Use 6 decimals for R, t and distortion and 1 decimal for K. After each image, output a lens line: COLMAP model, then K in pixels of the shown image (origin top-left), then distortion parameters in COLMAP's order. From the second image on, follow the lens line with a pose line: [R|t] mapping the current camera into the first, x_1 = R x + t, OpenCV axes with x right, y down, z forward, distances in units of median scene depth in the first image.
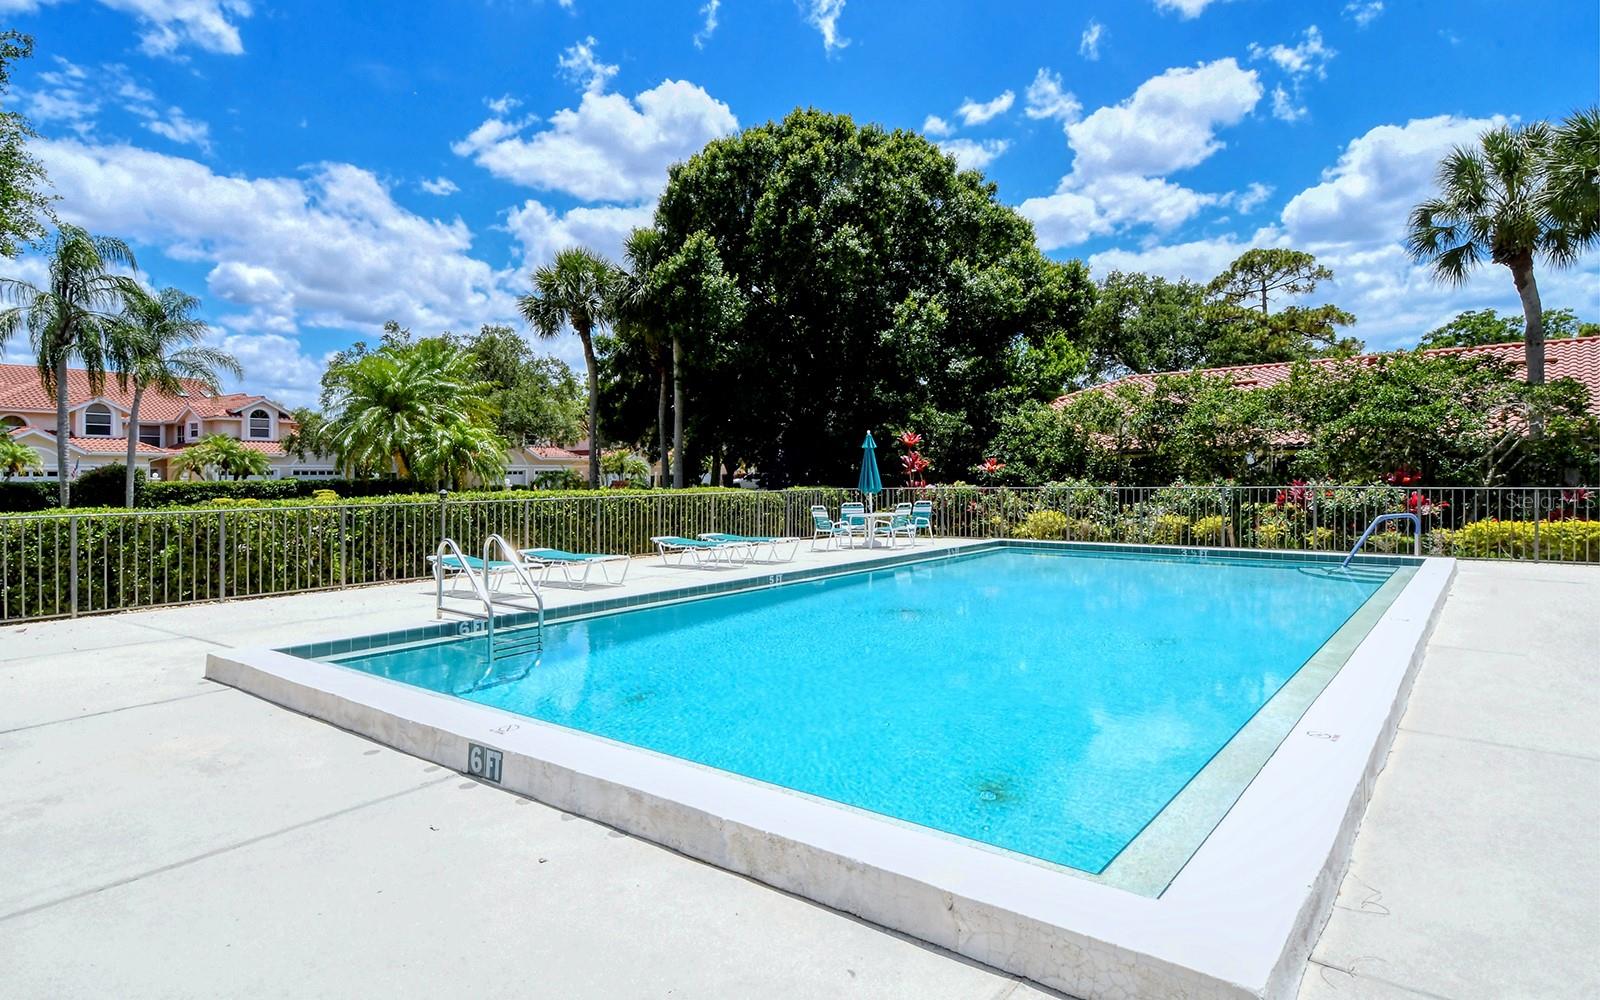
lens RADIAL K [[869.6, 0, 805.4], [0, 869.6, 496.6], [0, 0, 1]] dist [0.004864, -0.000299]
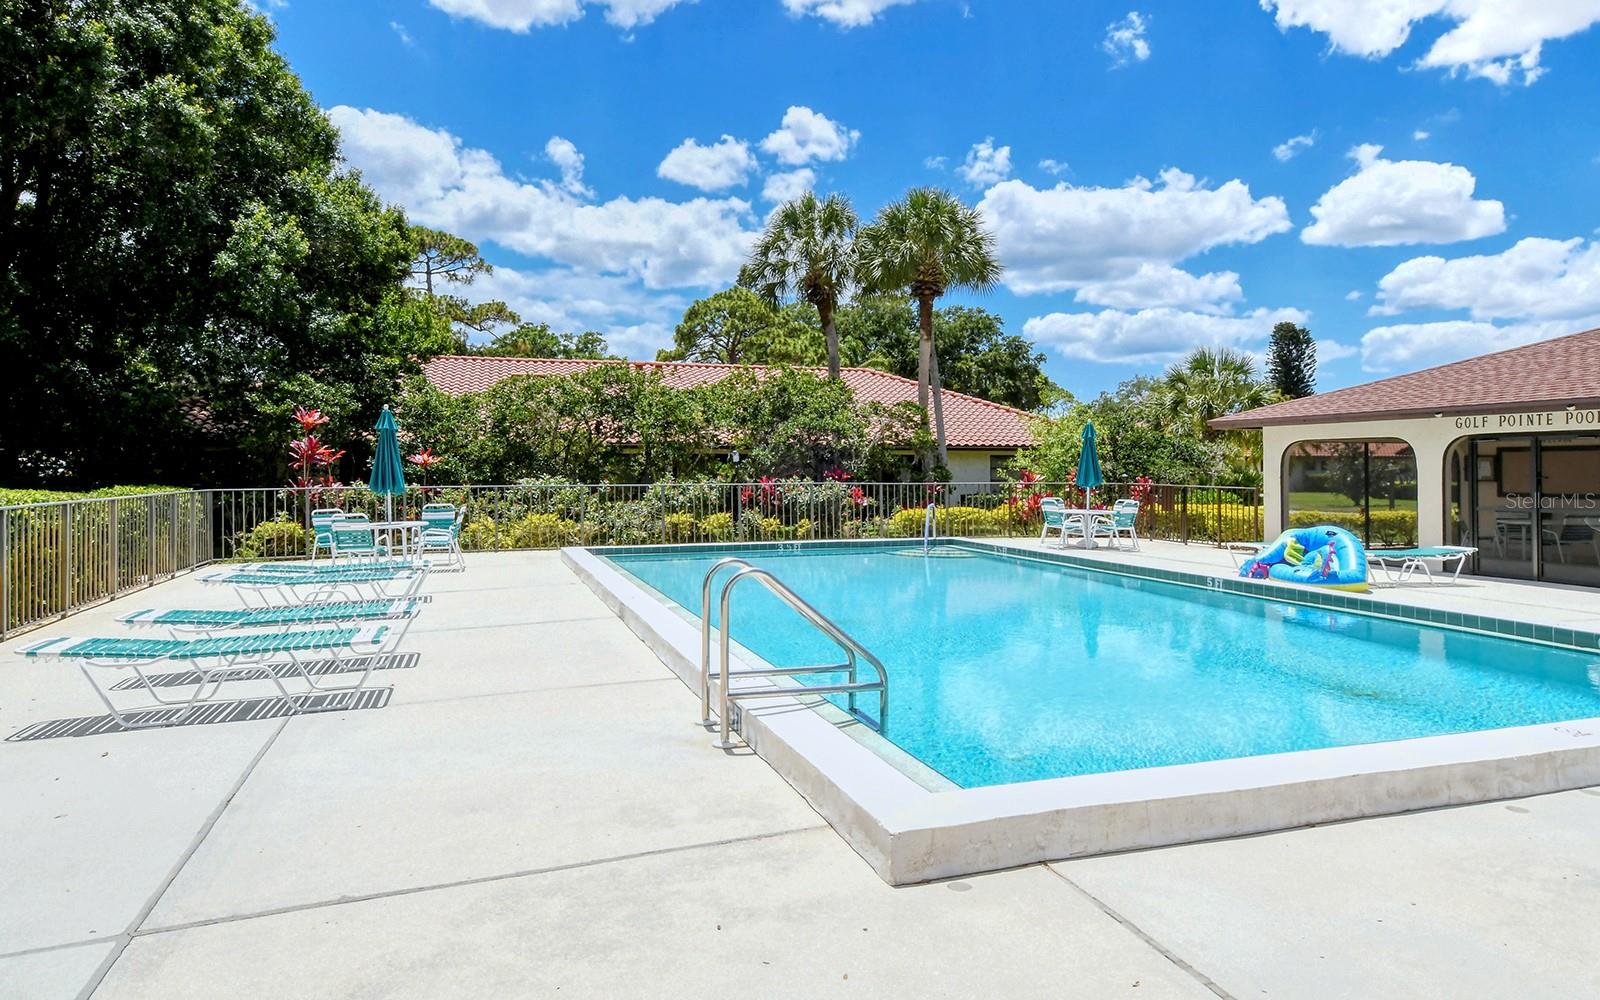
lens RADIAL K [[998.4, 0, 808.5], [0, 998.4, 490.1], [0, 0, 1]] dist [0.006210, 0.001156]
pose [[0.526120, -0.007339, 0.850379, -0.347620], [0.016176, 0.999868, -0.001379, -0.000375], [-0.850256, 0.014481, 0.526169, 0.230695]]
